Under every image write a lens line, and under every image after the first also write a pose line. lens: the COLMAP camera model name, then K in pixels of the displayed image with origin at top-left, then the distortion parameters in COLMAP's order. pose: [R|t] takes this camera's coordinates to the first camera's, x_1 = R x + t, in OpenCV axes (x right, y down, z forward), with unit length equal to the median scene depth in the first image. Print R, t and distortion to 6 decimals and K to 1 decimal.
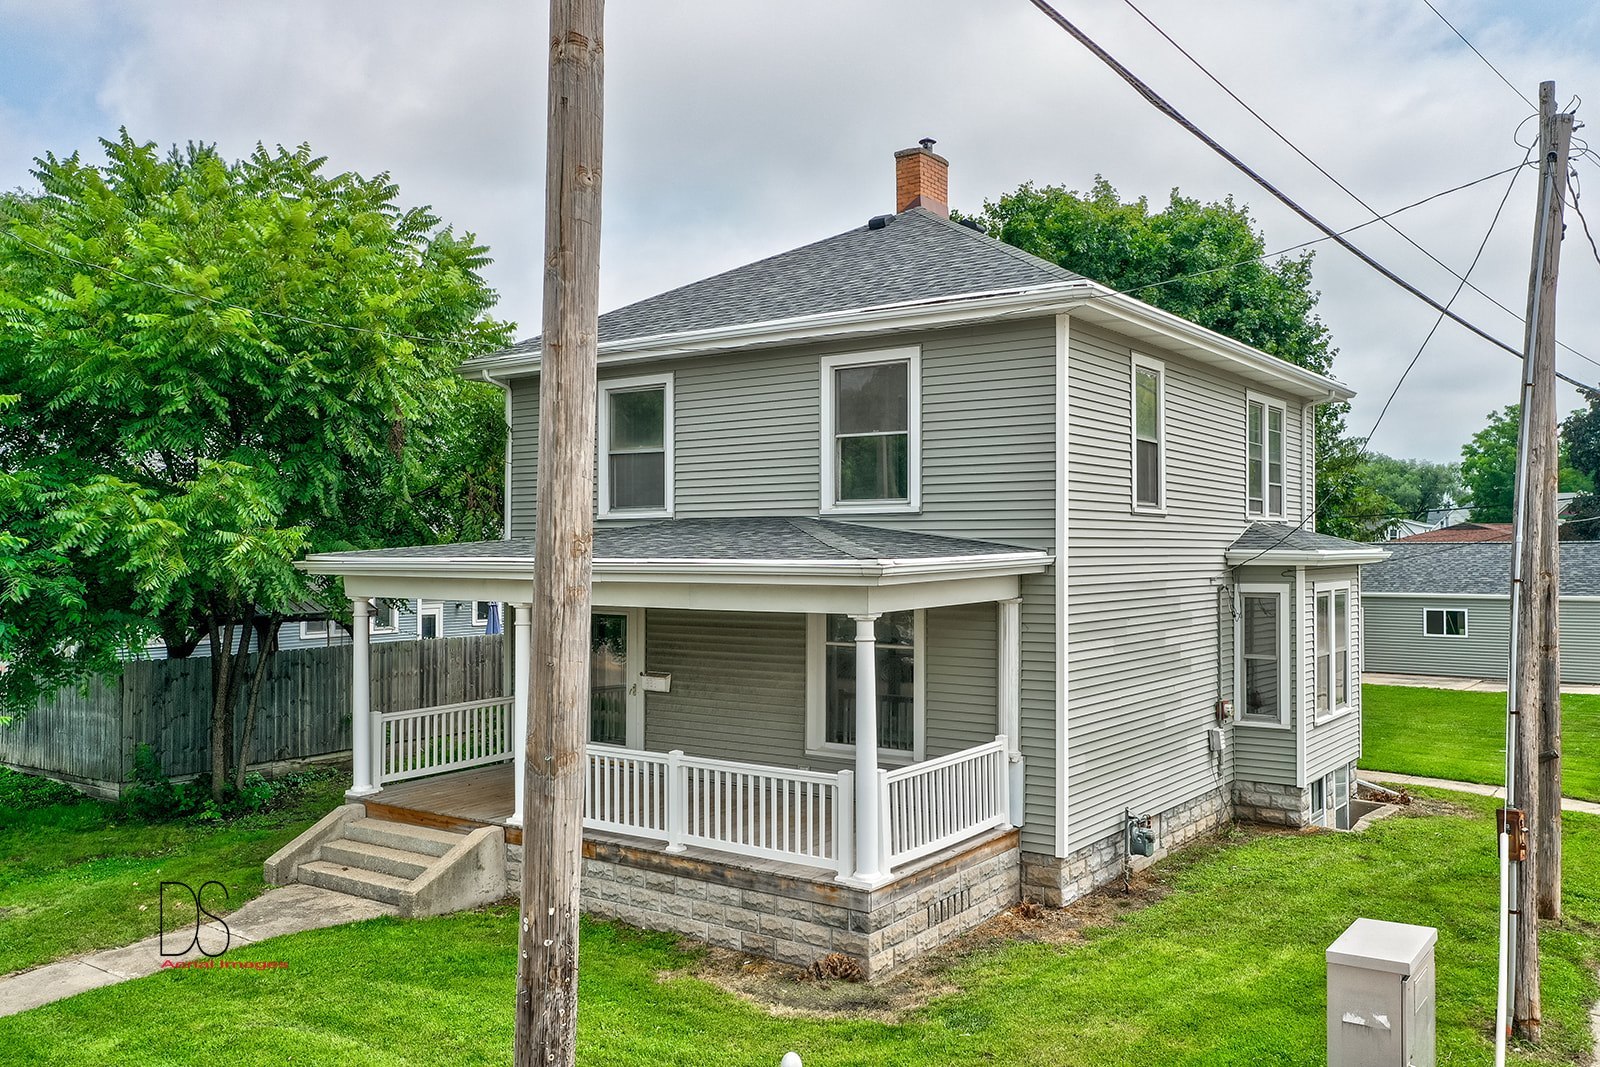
lens RADIAL K [[1290.6, 0, 802.1], [0, 1290.6, 542.7], [0, 0, 1]] dist [0.046878, 0.024656]
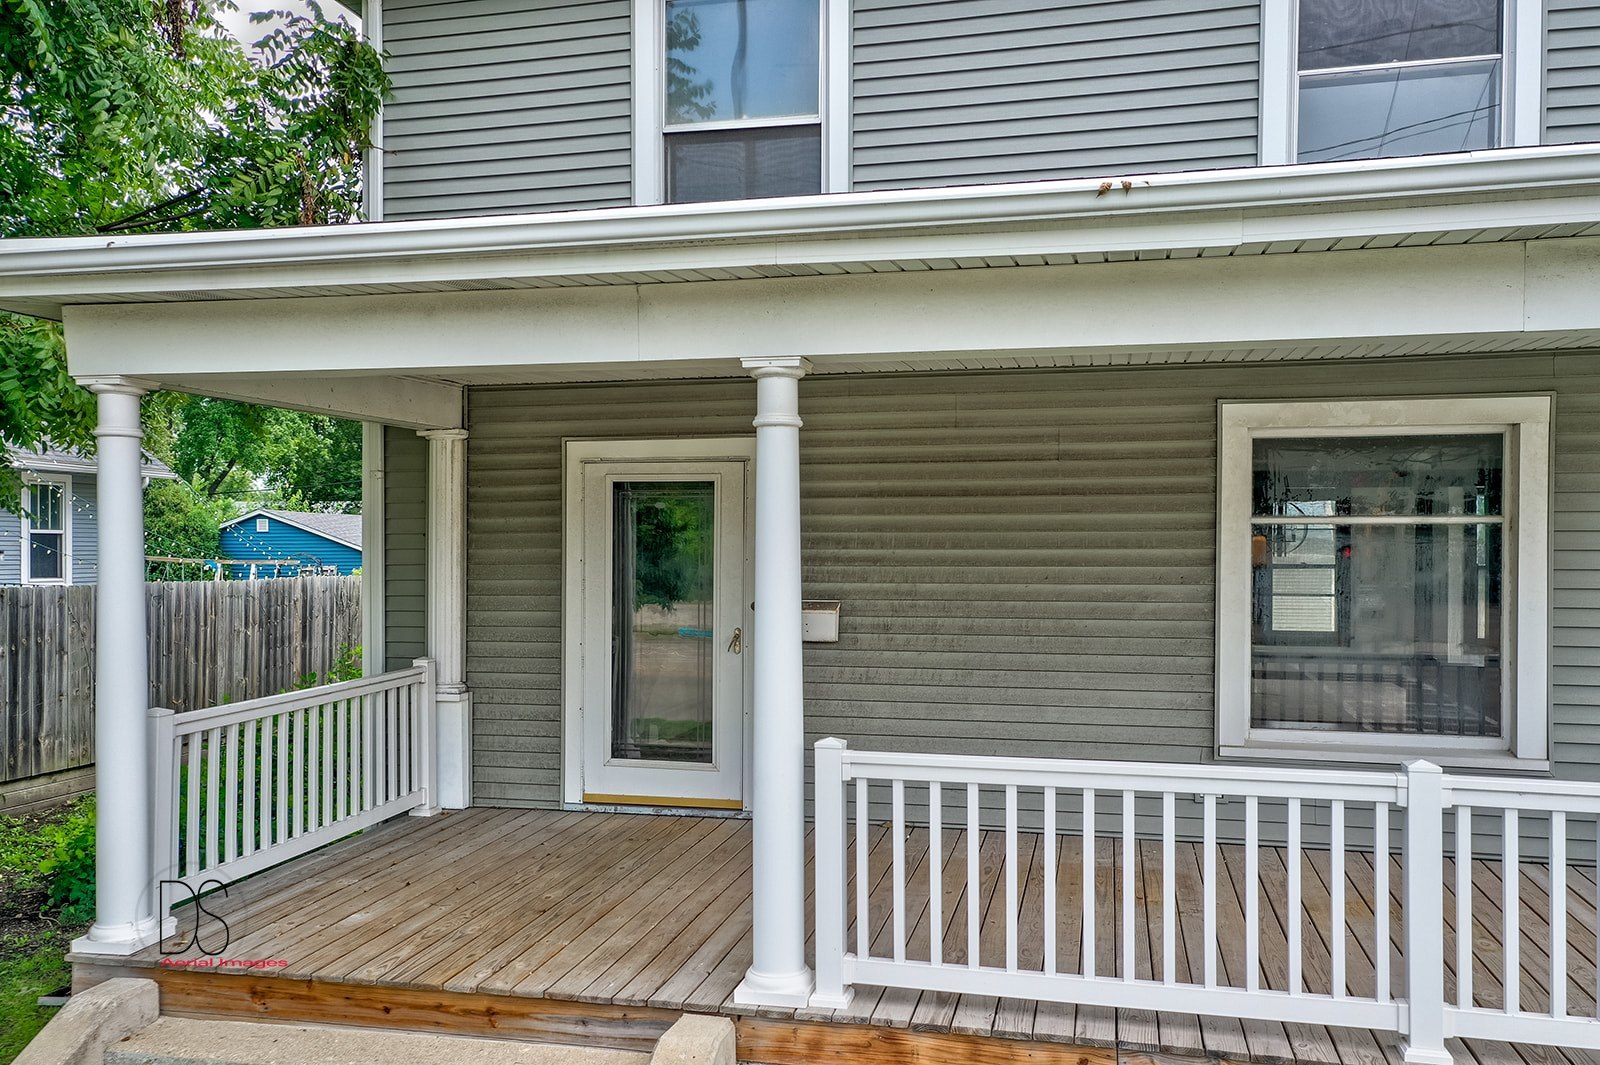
lens RADIAL K [[1290.6, 0, 804.9], [0, 1290.6, 539.1], [0, 0, 1]] dist [0.046878, 0.024656]
pose [[0.921308, 0.006442, 0.388780, -0.322237], [-0.004782, 0.999975, -0.005237, 0.088751], [-0.388804, 0.002966, 0.921316, 0.629466]]
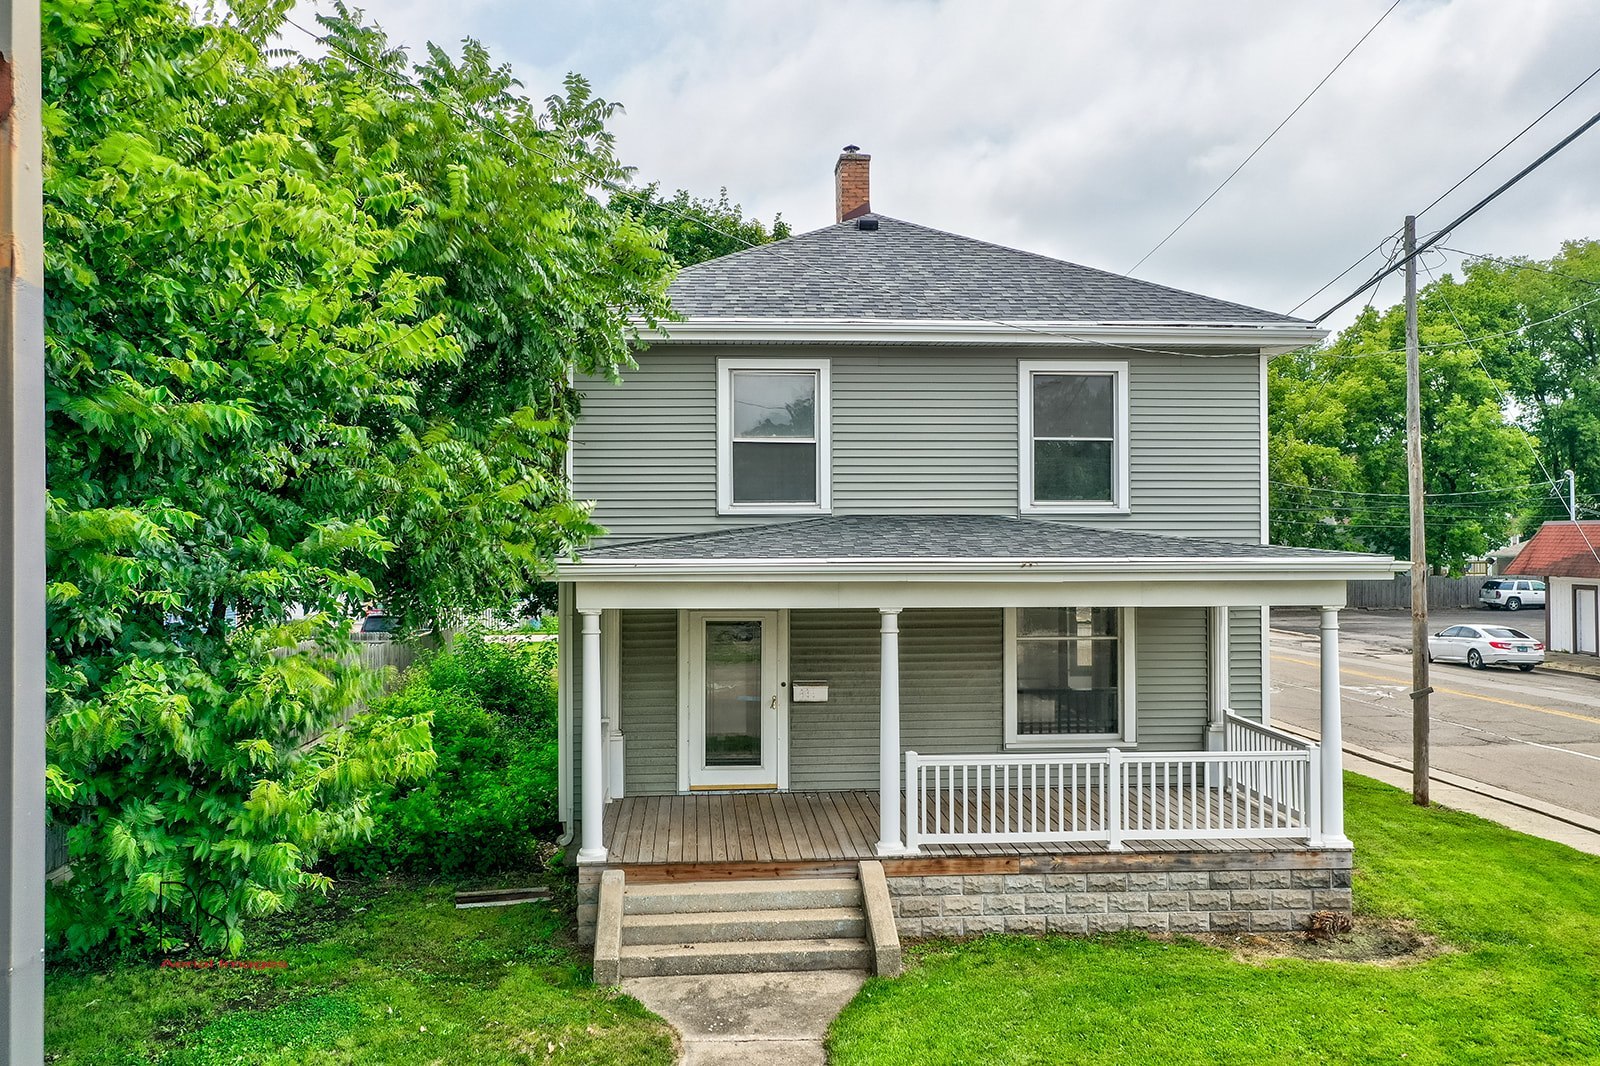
lens RADIAL K [[1290.6, 0, 804.4], [0, 1290.6, 526.5], [0, 0, 1]] dist [0.046878, 0.024656]
pose [[0.757846, 0.007472, 0.652390, -0.791041], [-0.000826, 0.999945, -0.010493, -0.000597], [-0.652432, 0.007414, 0.757811, 0.331767]]
